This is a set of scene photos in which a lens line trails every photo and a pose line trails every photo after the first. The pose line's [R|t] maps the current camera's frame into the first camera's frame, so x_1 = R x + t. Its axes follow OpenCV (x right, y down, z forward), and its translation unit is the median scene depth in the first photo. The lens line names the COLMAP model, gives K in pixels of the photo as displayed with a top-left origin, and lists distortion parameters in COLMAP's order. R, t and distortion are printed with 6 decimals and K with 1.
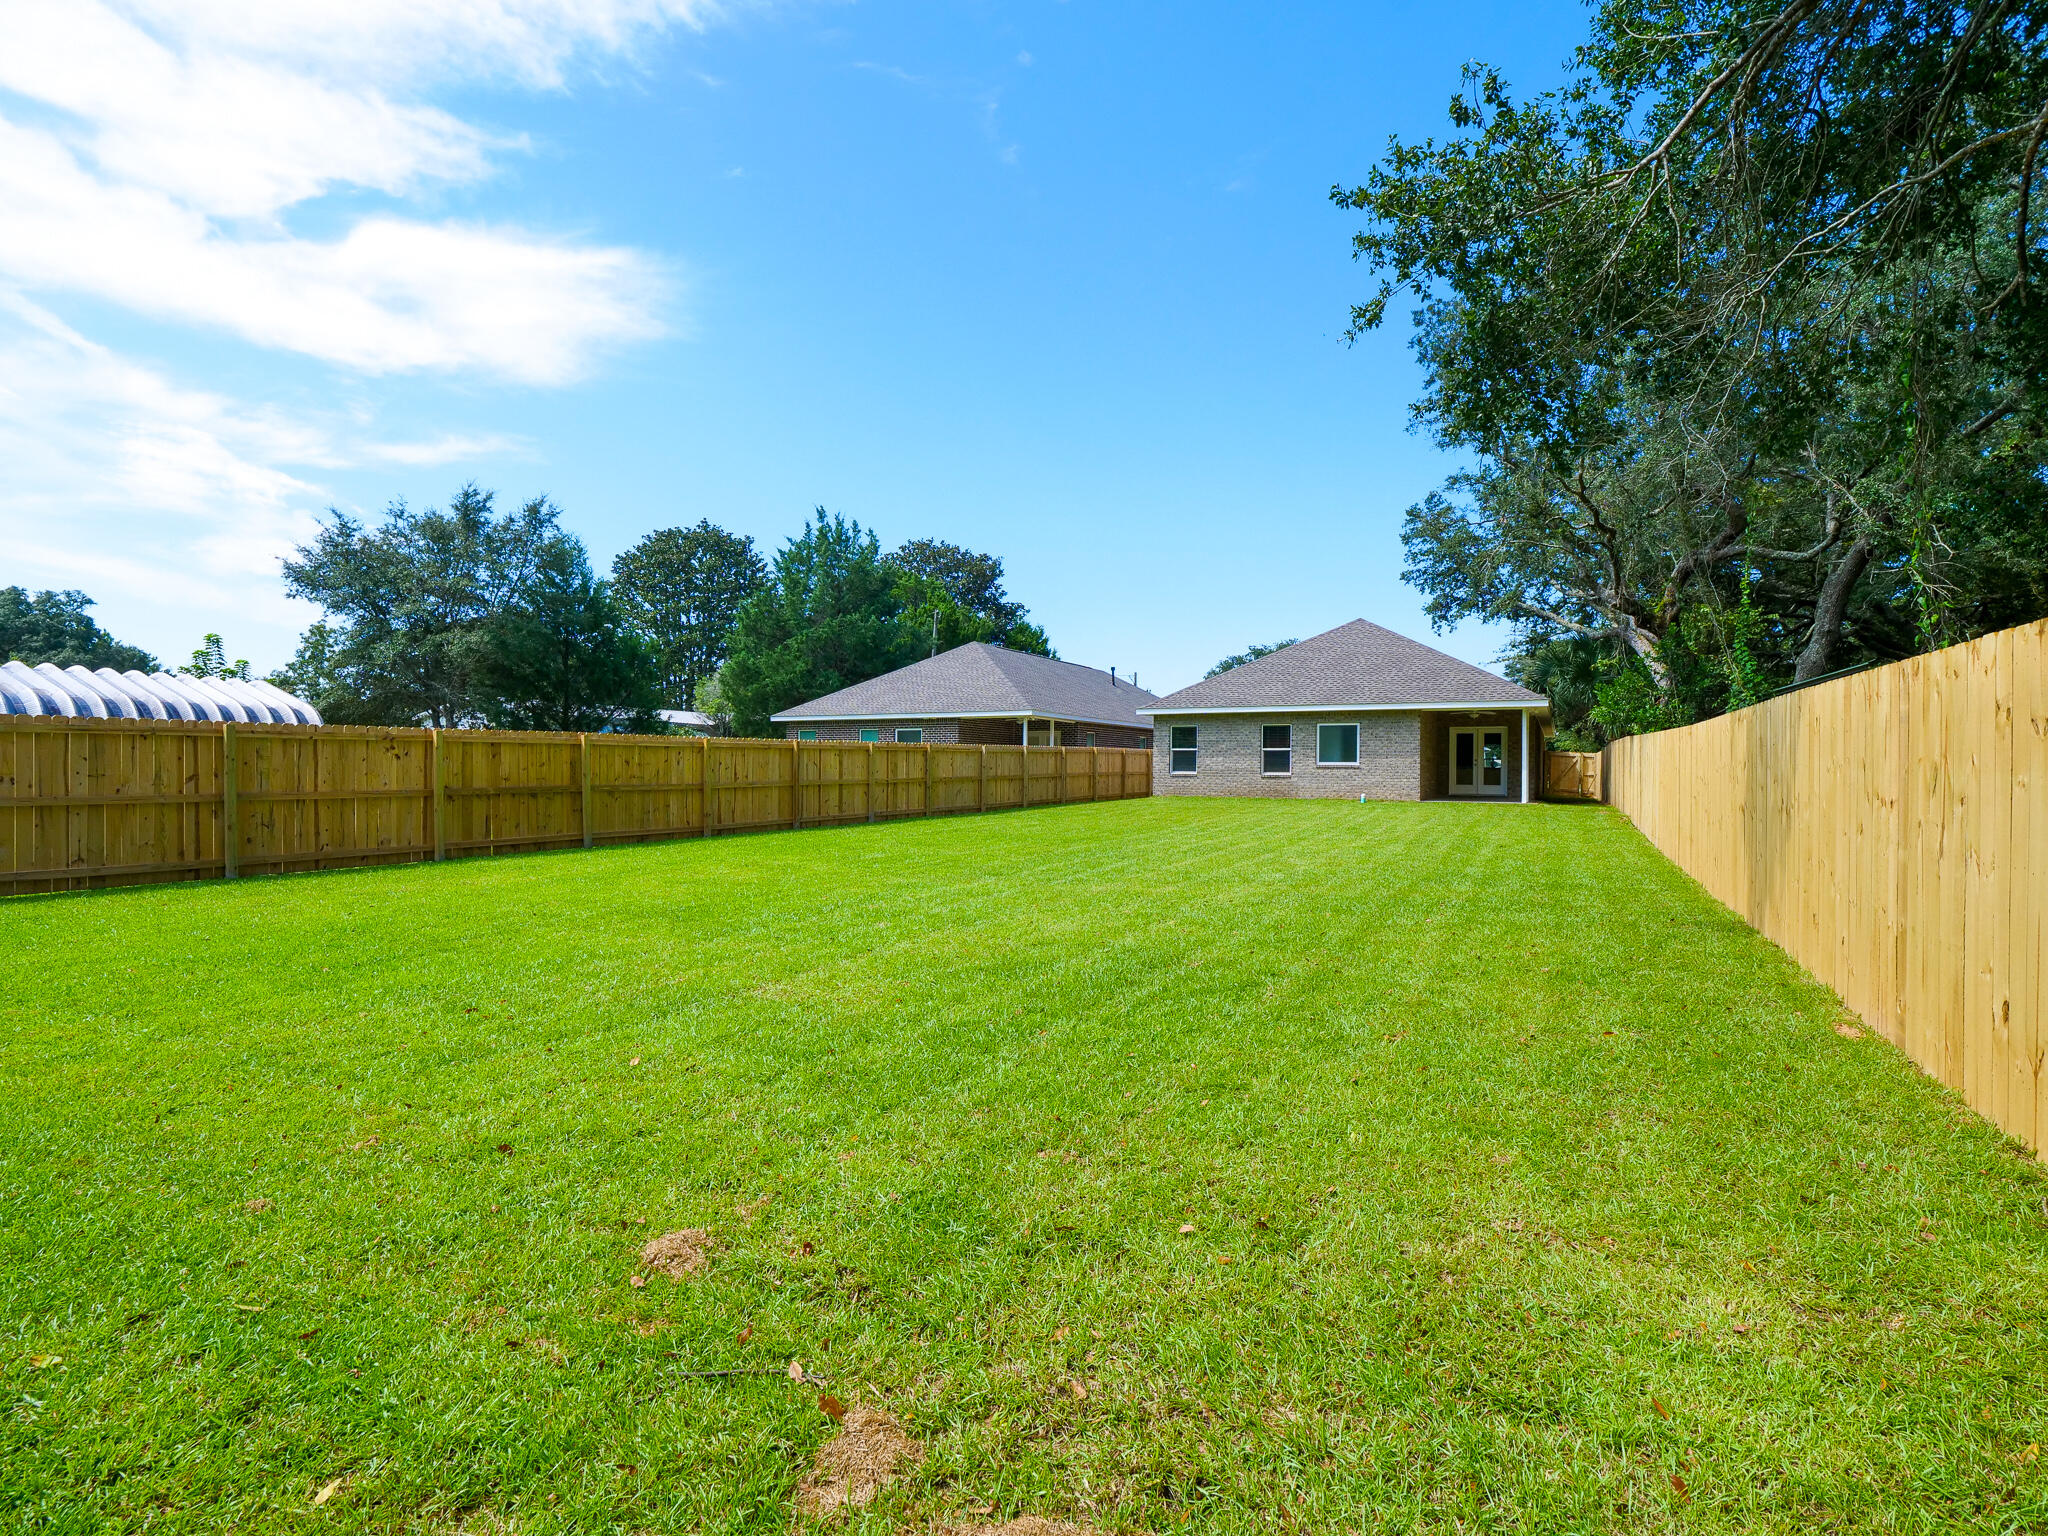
lens RADIAL K [[1001.6, 0, 1027.9], [0, 1001.6, 769.9], [0, 0, 1]] dist [-0.013263, -0.000851]
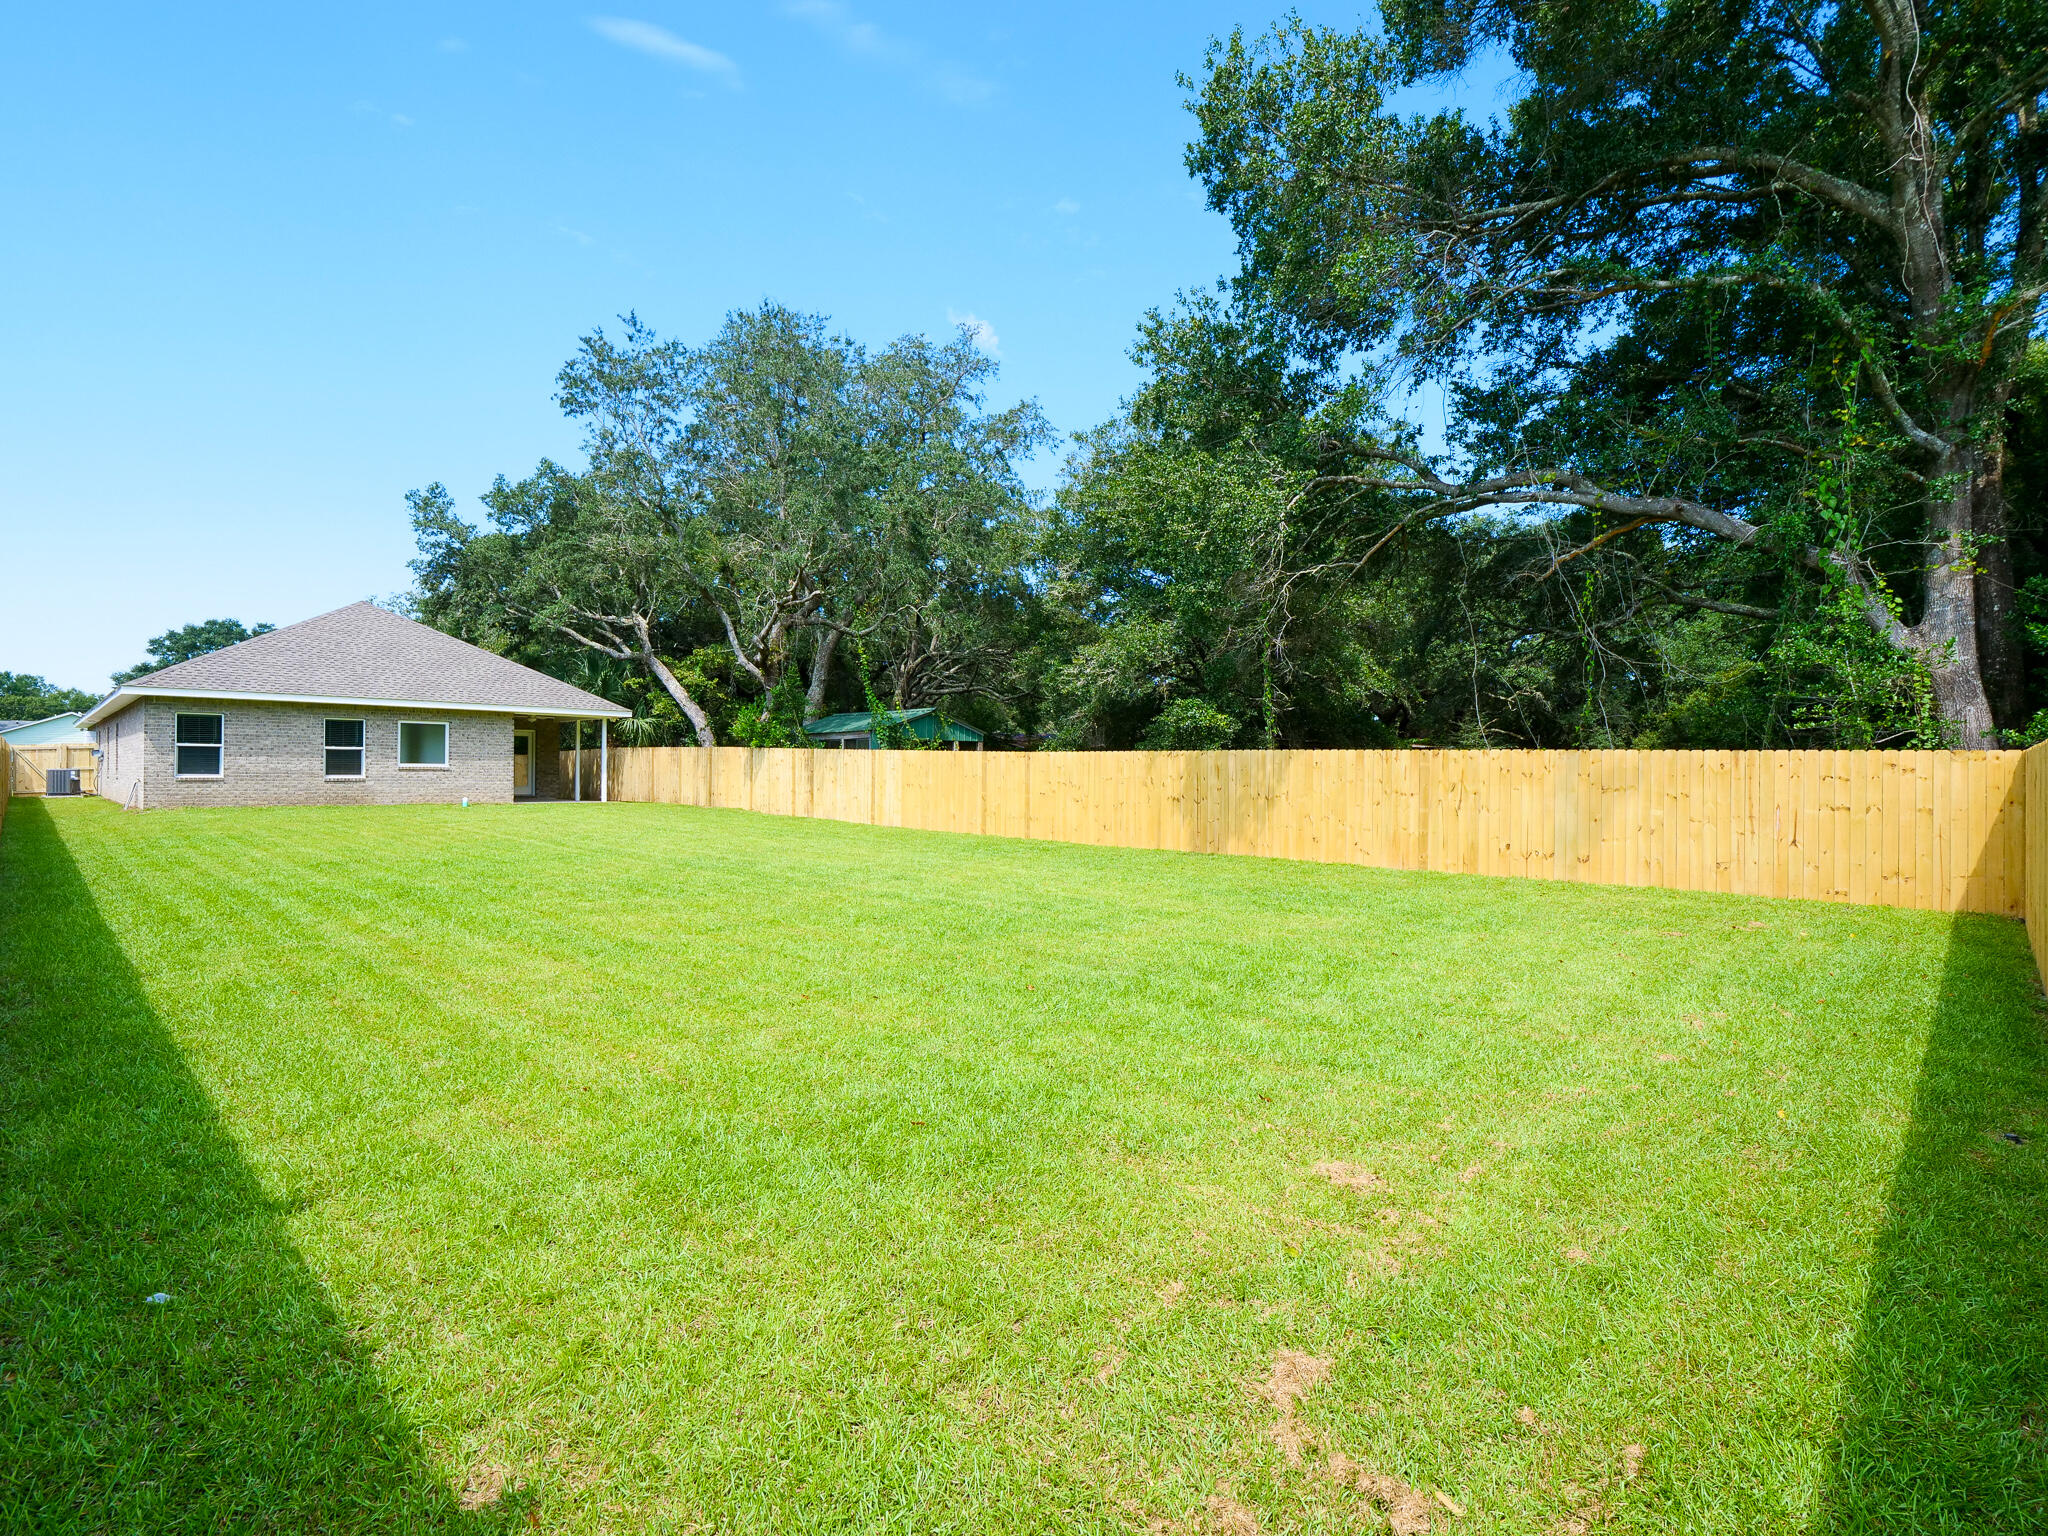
lens RADIAL K [[1001.6, 0, 1027.9], [0, 1001.6, 769.9], [0, 0, 1]] dist [-0.013263, -0.000851]
pose [[0.284281, -0.000044, 0.958741, -0.404261], [-0.005607, 0.999983, 0.001708, -0.006895], [-0.958725, -0.005861, 0.284276, 0.206628]]
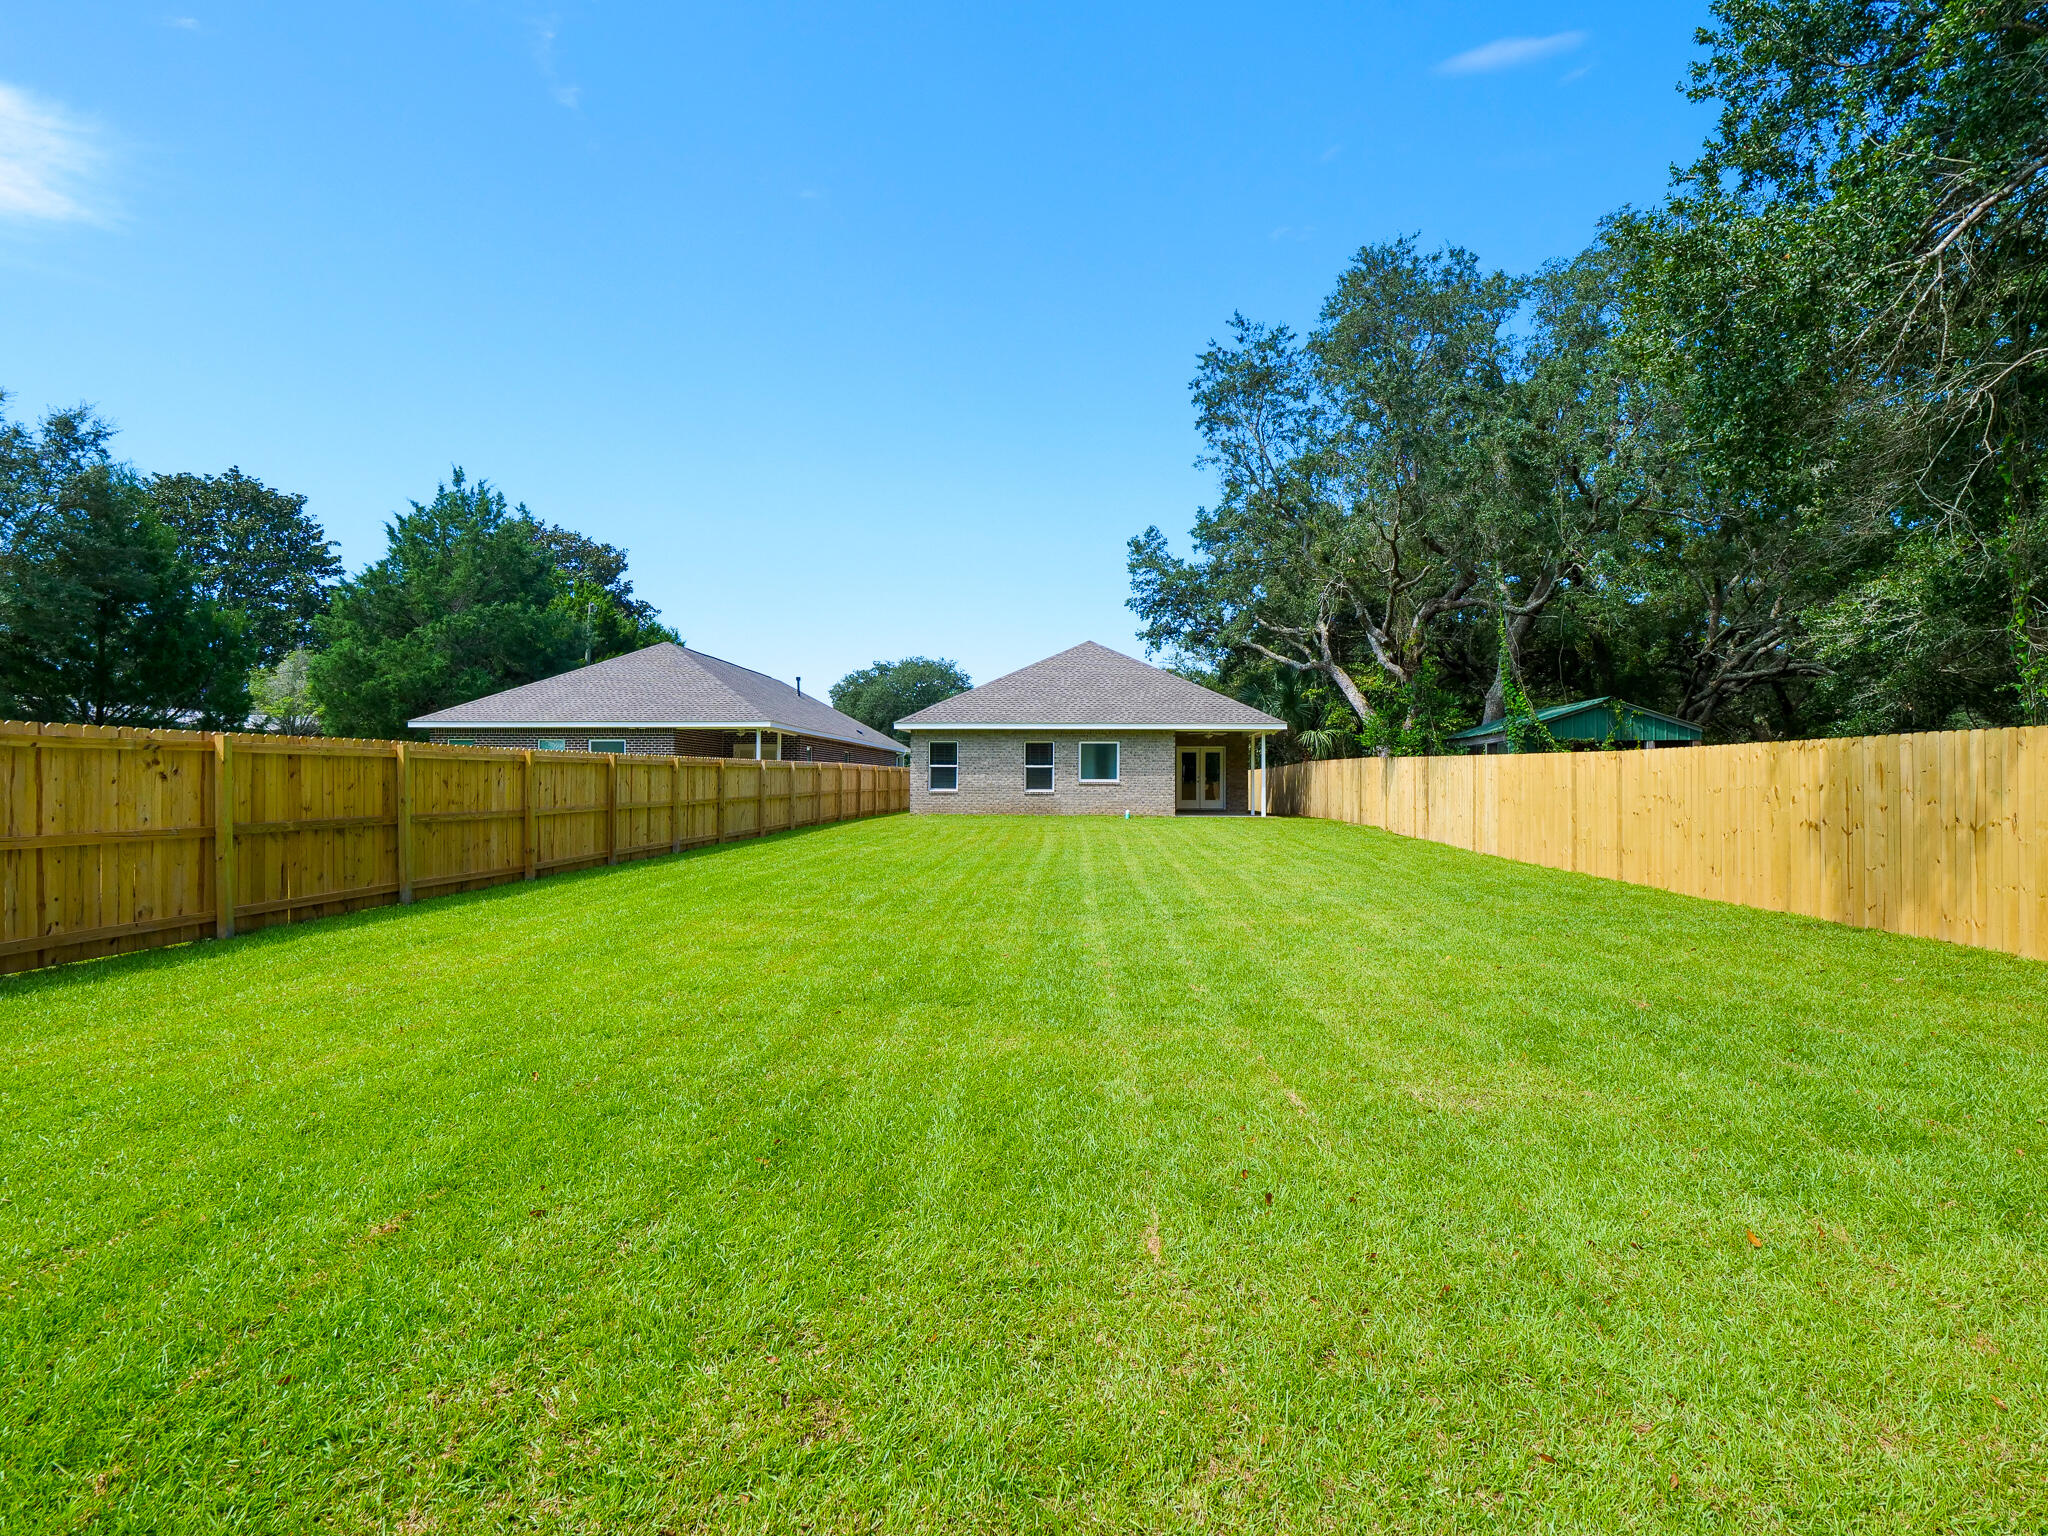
lens RADIAL K [[1001.6, 0, 1027.9], [0, 1001.6, 769.9], [0, 0, 1]] dist [-0.013263, -0.000851]
pose [[0.912572, 0.004169, 0.408895, -0.174960], [0.001535, 0.999906, -0.013621, -0.003526], [-0.408914, 0.013057, 0.912480, 0.091419]]
